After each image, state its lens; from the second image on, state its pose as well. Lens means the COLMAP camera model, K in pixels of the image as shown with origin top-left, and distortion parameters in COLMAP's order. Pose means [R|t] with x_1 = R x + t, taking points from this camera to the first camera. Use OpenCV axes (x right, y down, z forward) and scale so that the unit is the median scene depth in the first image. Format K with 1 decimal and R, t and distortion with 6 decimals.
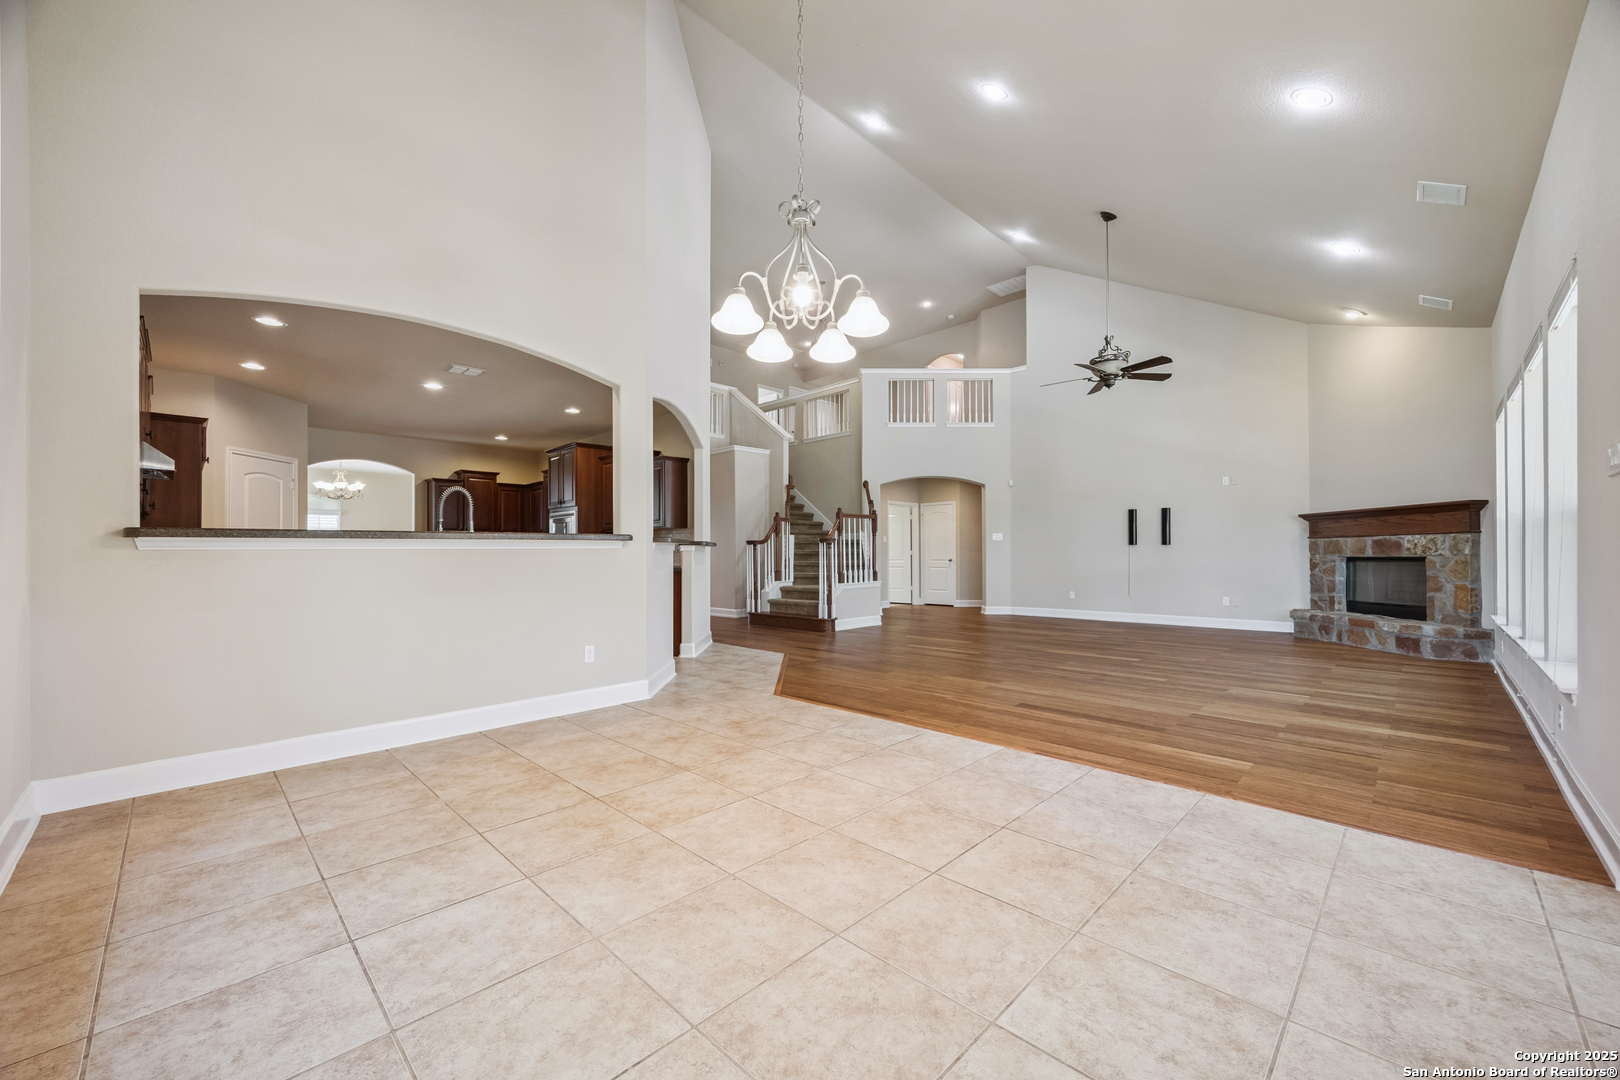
lens RADIAL K [[626.1, 0, 818.4], [0, 626.1, 549.8], [0, 0, 1]] dist [0.011812, 0.000153]
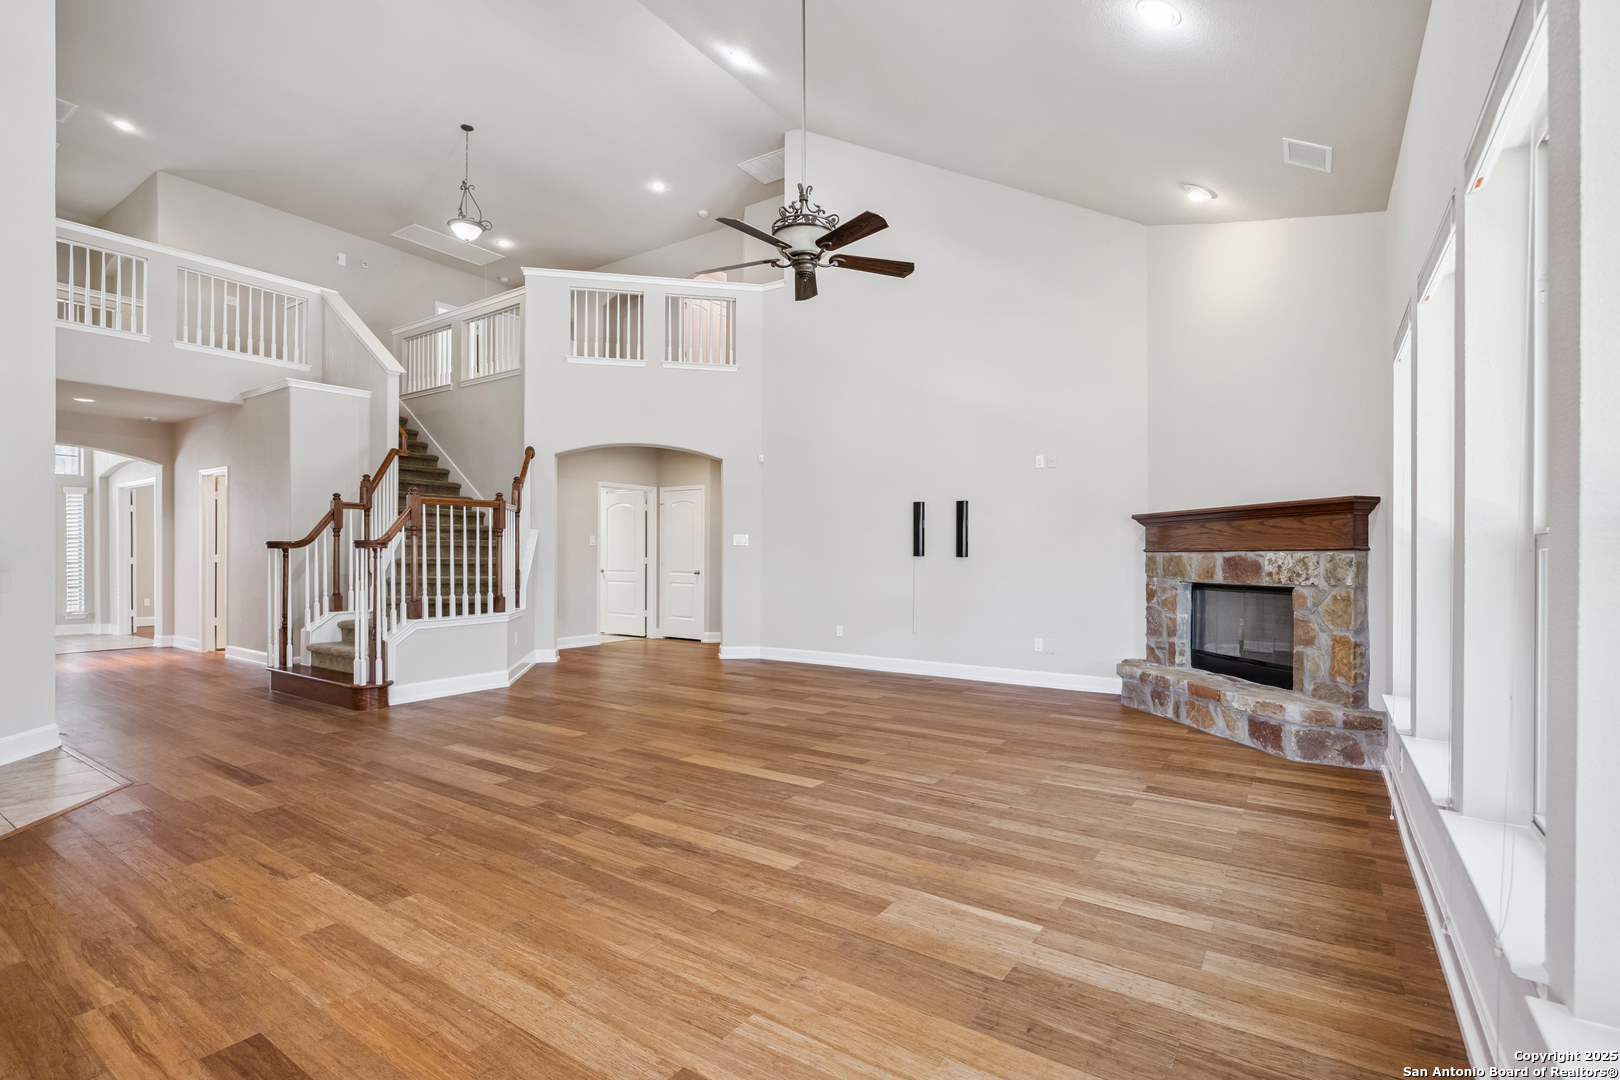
lens RADIAL K [[749.7, 0, 805.5], [0, 749.7, 547.1], [0, 0, 1]] dist [-0.003303, 0.000304]
pose [[0.985596, 0.012358, 0.168665, 0.333441], [-0.012245, 0.999924, -0.001711, -0.019079], [-0.168673, -0.000379, 0.985672, 0.327391]]
